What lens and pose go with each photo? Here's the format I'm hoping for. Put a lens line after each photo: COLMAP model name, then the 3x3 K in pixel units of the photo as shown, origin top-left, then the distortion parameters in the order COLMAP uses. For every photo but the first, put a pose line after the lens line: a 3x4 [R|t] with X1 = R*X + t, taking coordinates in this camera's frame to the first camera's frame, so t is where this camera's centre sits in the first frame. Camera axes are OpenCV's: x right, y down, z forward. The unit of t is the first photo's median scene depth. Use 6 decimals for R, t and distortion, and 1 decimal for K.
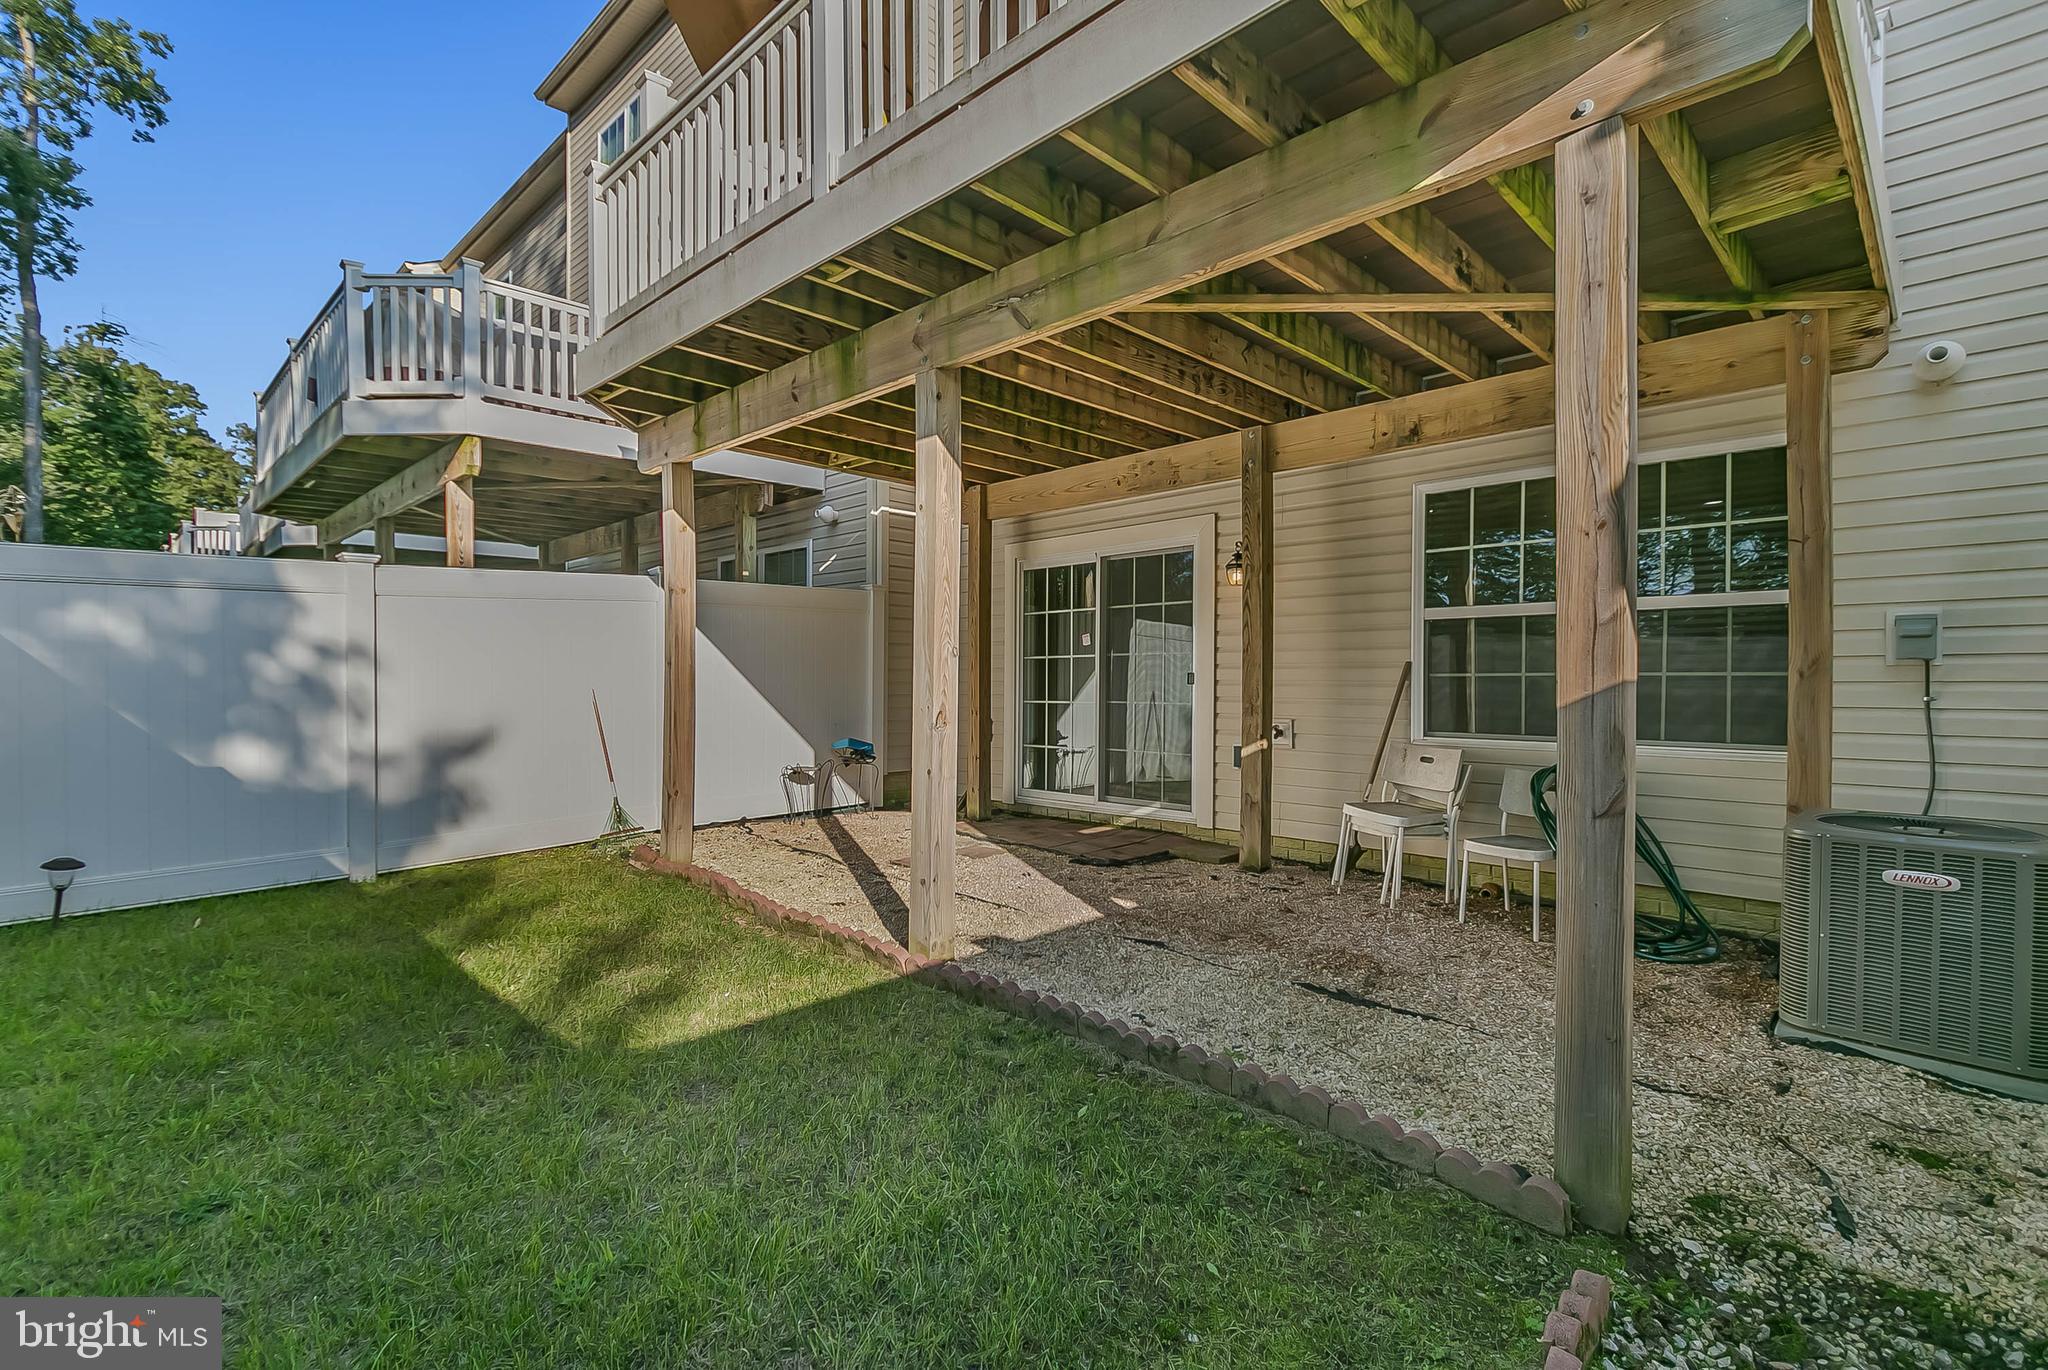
lens RADIAL K [[956.8, 0, 1019.6], [0, 956.8, 681.9], [0, 0, 1]] dist [0.002737, 0.000175]
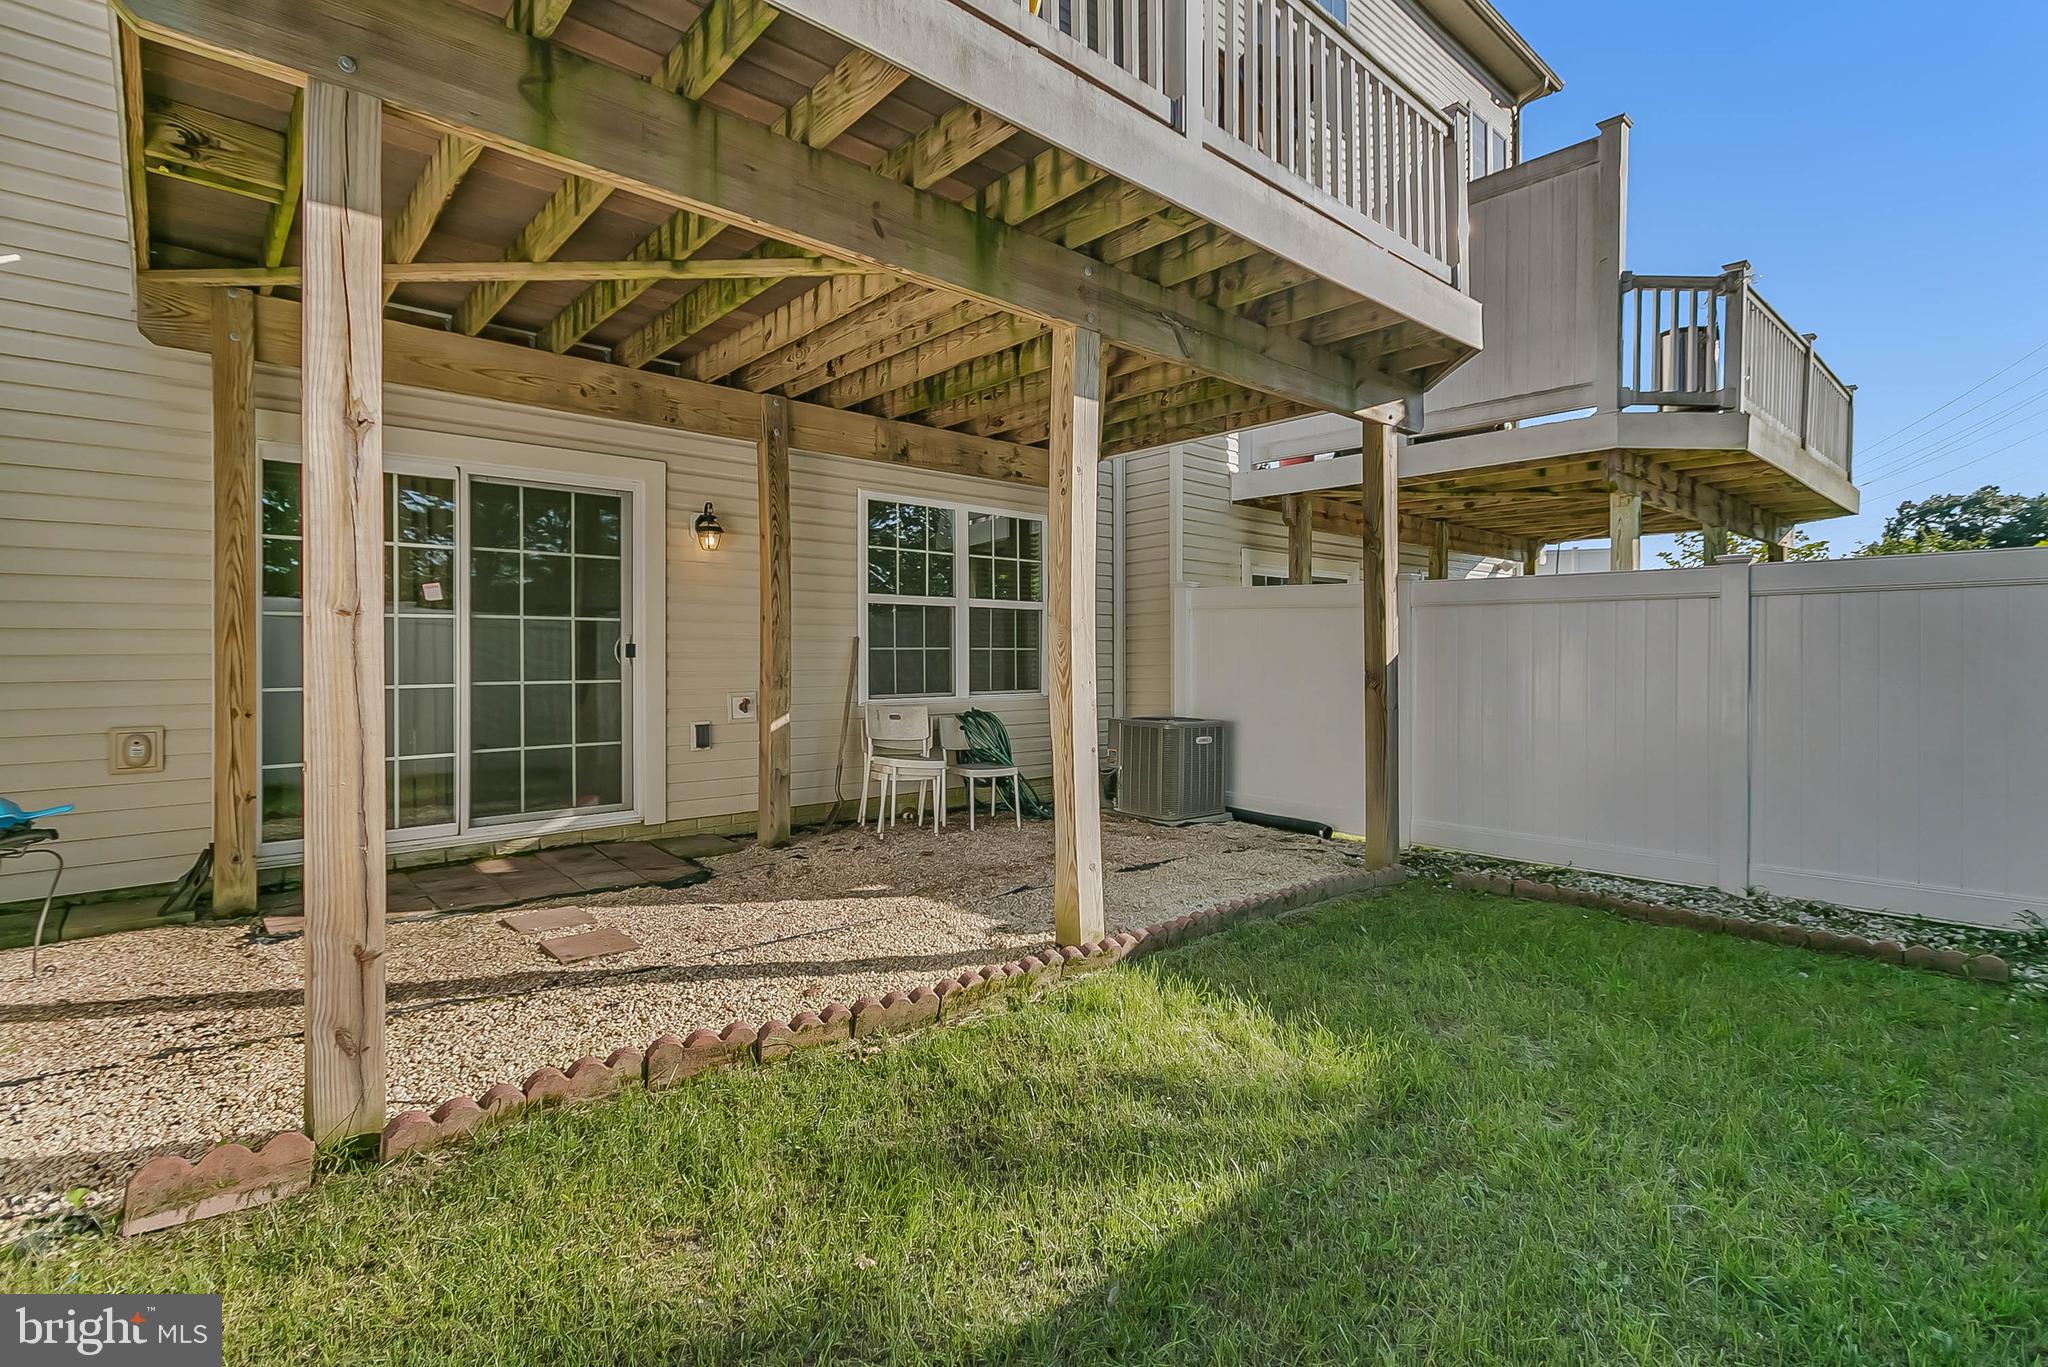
lens RADIAL K [[940.2, 0, 1019.0], [0, 940.2, 678.1], [0, 0, 1]] dist [0.001164, -0.000793]
pose [[0.054112, -0.027647, 0.998152, -0.761231], [-0.001760, 0.999612, 0.027783, -0.003444], [-0.998533, -0.003260, 0.054043, 0.748271]]
